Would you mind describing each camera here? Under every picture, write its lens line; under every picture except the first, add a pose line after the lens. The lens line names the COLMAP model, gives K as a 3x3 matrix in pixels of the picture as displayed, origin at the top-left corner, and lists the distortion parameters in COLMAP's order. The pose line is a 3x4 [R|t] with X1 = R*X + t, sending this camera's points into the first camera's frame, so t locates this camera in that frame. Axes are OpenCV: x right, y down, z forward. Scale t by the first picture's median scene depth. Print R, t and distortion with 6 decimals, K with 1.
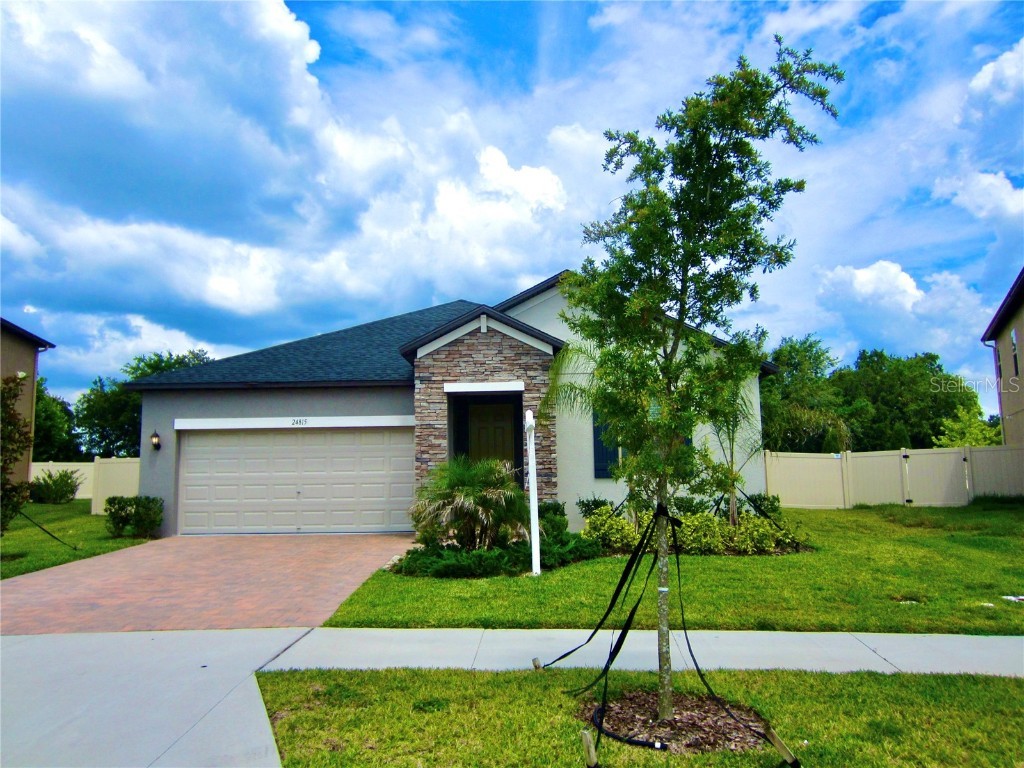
lens RADIAL K [[735.6, 0, 514.2], [0, 735.6, 384.0], [0, 0, 1]] dist [-0.016343, 0.003190]
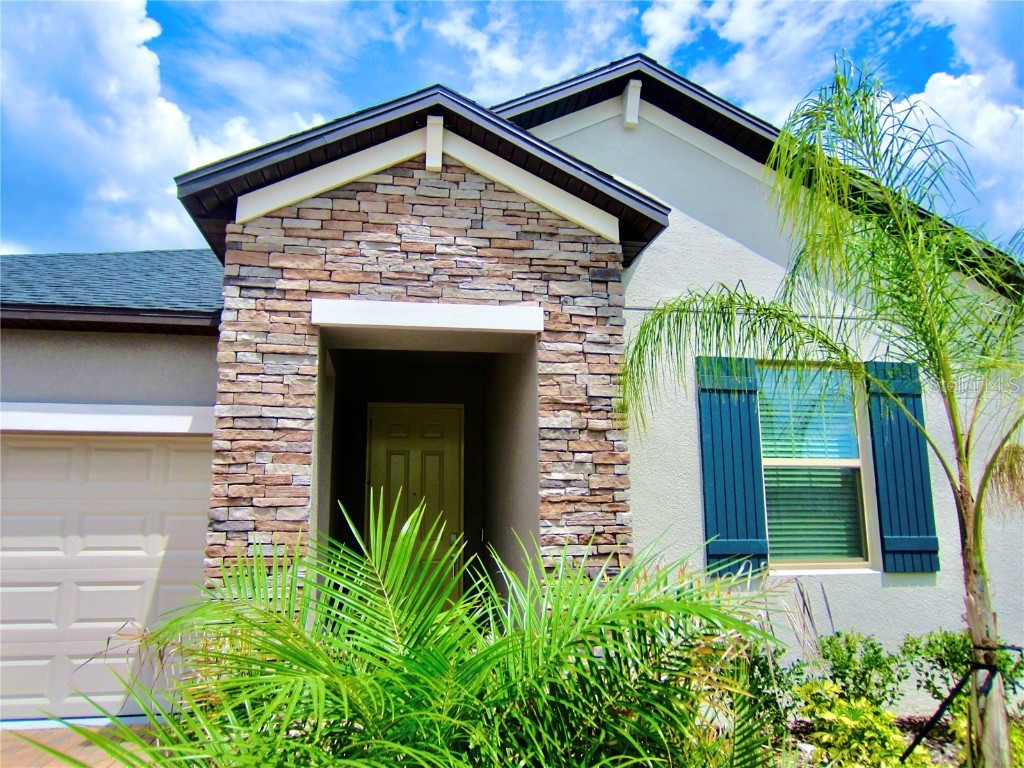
lens RADIAL K [[735.6, 0, 514.2], [0, 735.6, 384.0], [0, 0, 1]] dist [-0.016343, 0.003190]
pose [[0.979766, 0.043658, 0.195329, -0.068430], [-0.026621, 0.995675, -0.089012, 0.066142], [-0.198370, 0.082011, 0.976690, 0.650652]]
